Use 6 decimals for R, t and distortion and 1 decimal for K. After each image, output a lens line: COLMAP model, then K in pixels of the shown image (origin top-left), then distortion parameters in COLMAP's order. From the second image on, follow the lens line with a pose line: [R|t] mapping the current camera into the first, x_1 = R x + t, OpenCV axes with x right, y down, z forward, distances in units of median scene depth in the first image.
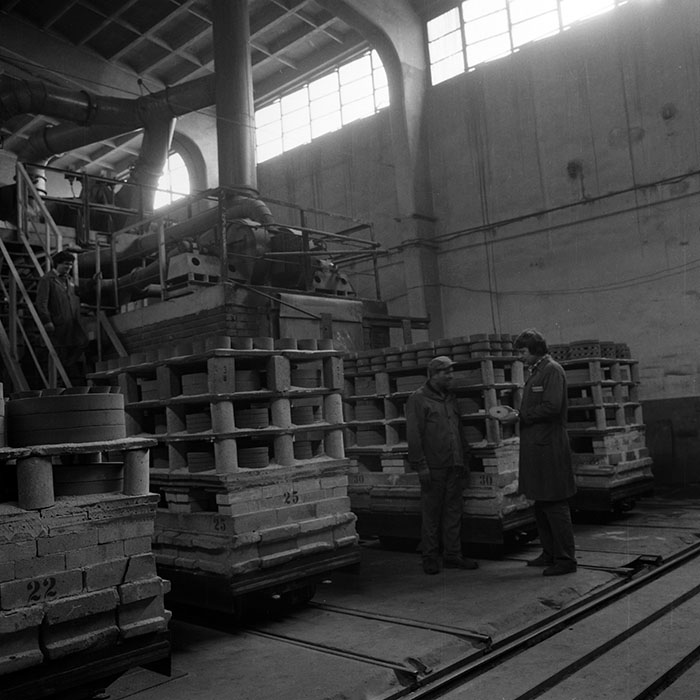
lens RADIAL K [[720.2, 0, 339.3], [0, 720.2, 354.7], [0, 0, 1]] dist [-0.046163, 0.040862]
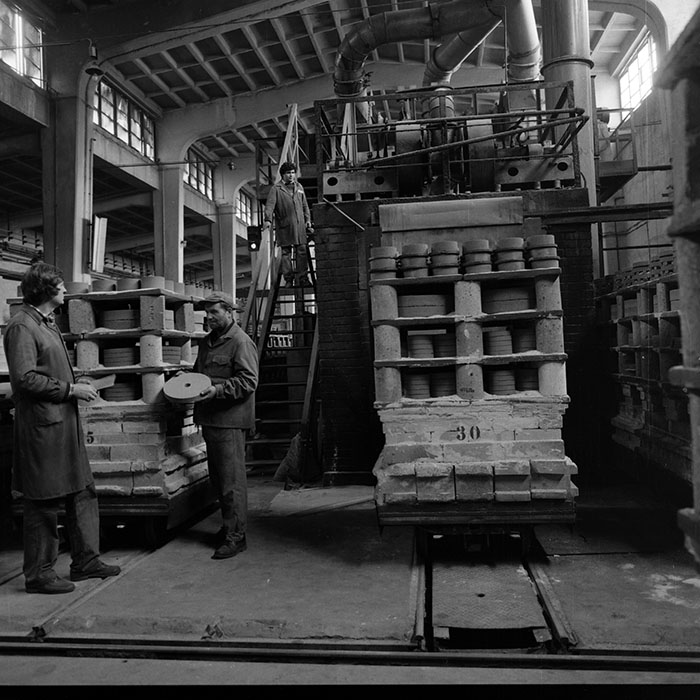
lens RADIAL K [[720.2, 0, 339.3], [0, 720.2, 354.7], [0, 0, 1]] dist [-0.046163, 0.040862]
pose [[0.599279, 0.044938, -0.799278, 0.778111], [0.066733, 0.992144, 0.105816, -0.001621], [0.797754, -0.116752, 0.591572, 0.565362]]
